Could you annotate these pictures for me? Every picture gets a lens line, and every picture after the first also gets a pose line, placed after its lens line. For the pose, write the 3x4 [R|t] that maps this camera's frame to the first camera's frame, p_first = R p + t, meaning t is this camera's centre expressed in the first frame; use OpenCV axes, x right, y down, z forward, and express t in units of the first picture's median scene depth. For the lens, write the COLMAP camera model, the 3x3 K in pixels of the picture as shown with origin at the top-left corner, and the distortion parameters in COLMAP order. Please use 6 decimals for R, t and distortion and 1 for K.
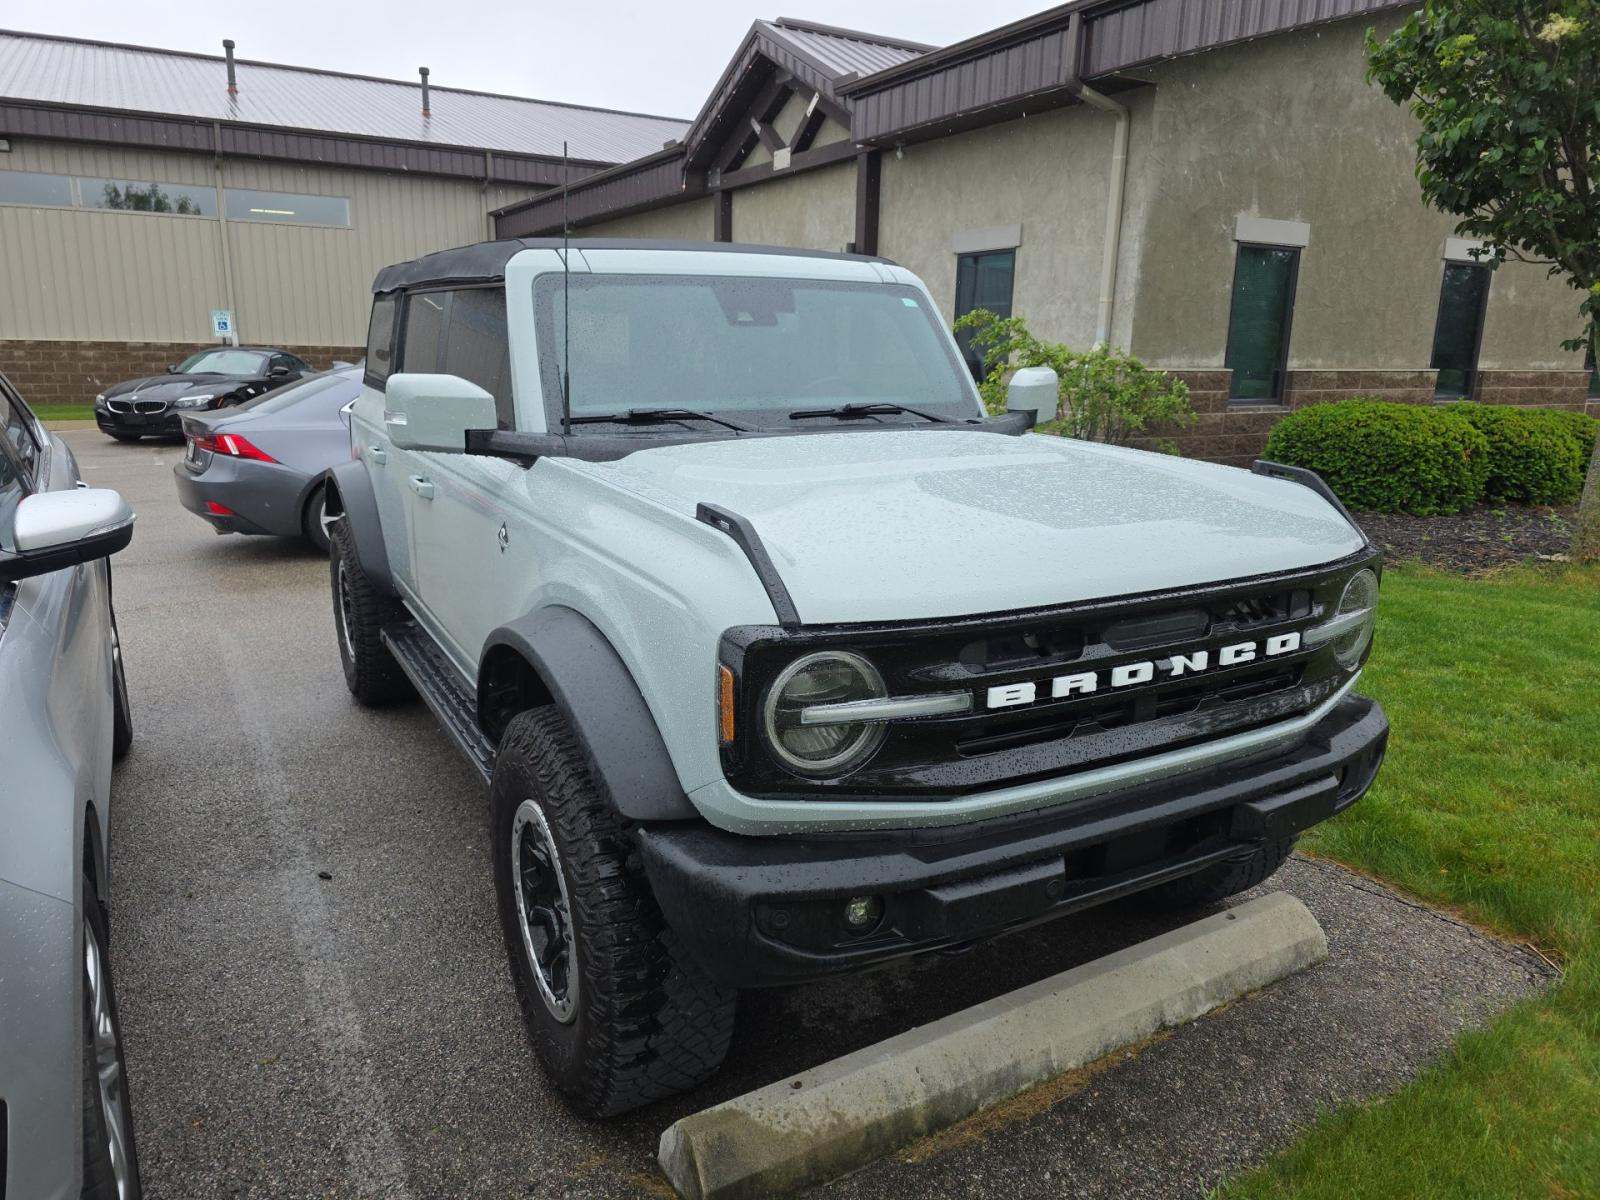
lens RADIAL K [[1078.5, 0, 800.0], [0, 1078.5, 600.0], [0, 0, 1]] dist [0.003009, -0.001806]
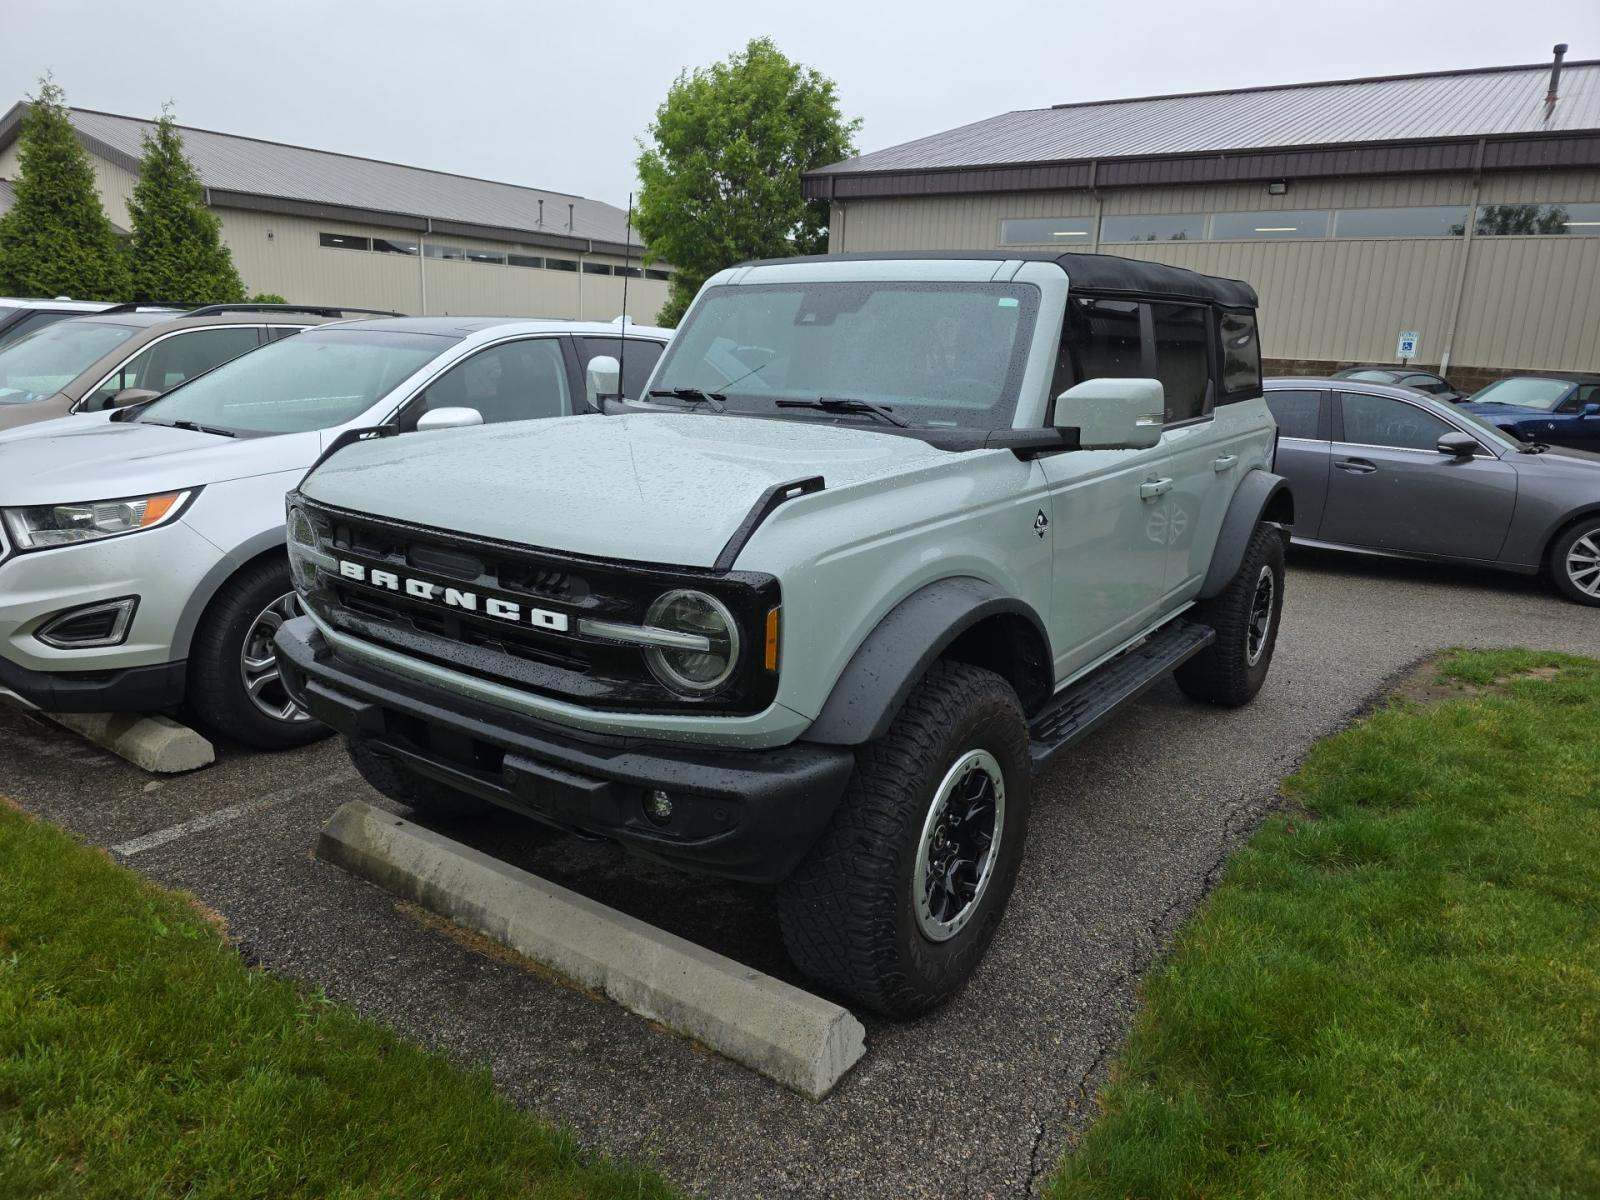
lens RADIAL K [[1096.1, 0, 800.0], [0, 1096.1, 600.0], [0, 0, 1]] dist [0.001765, -0.000537]
pose [[0.419466, 0.214788, -0.881995, 1.259906], [-0.236830, 0.963850, 0.122089, -0.139587], [0.876333, 0.157671, 0.455170, 0.625672]]
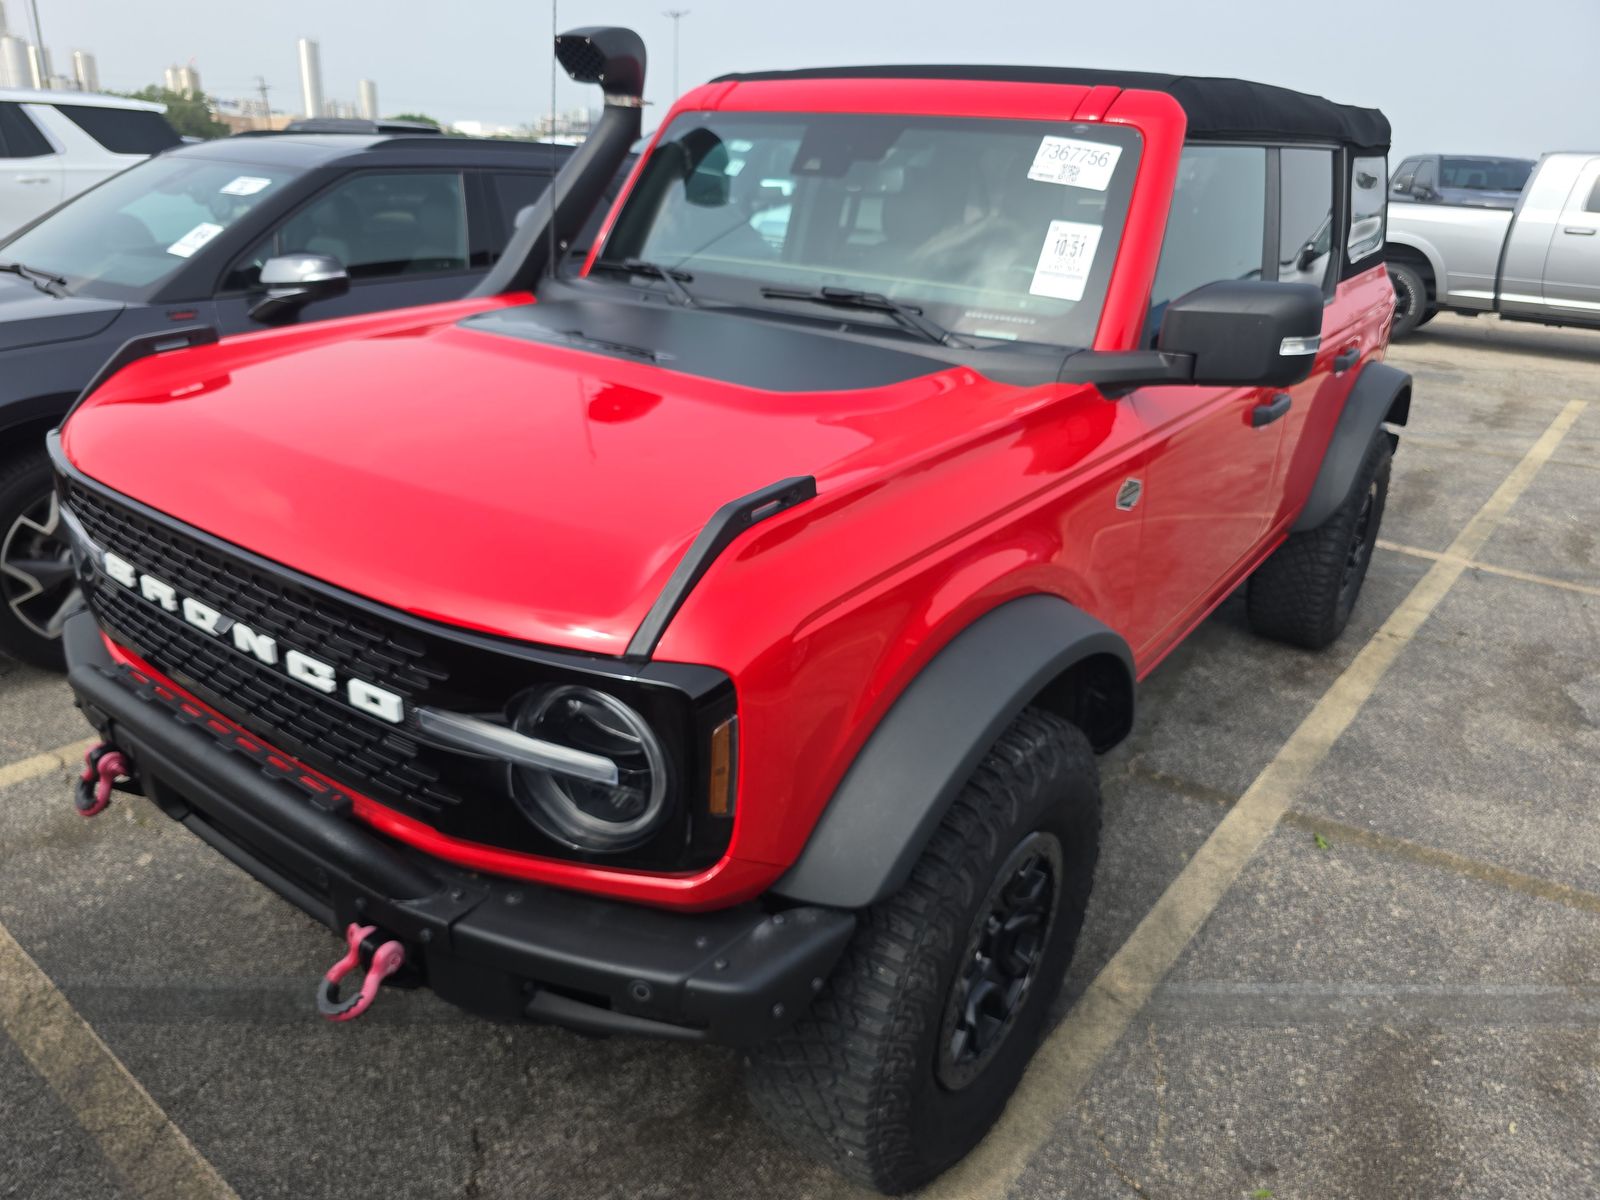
lens RADIAL K [[1096.1, 0, 800.0], [0, 1096.1, 600.0], [0, 0, 1]] dist [0.001765, -0.000537]
pose [[0.397718, 0.365594, -0.841523, 0.927284], [-0.256210, 0.924952, 0.280750, -0.230639], [0.881009, 0.103947, 0.461539, 0.785517]]
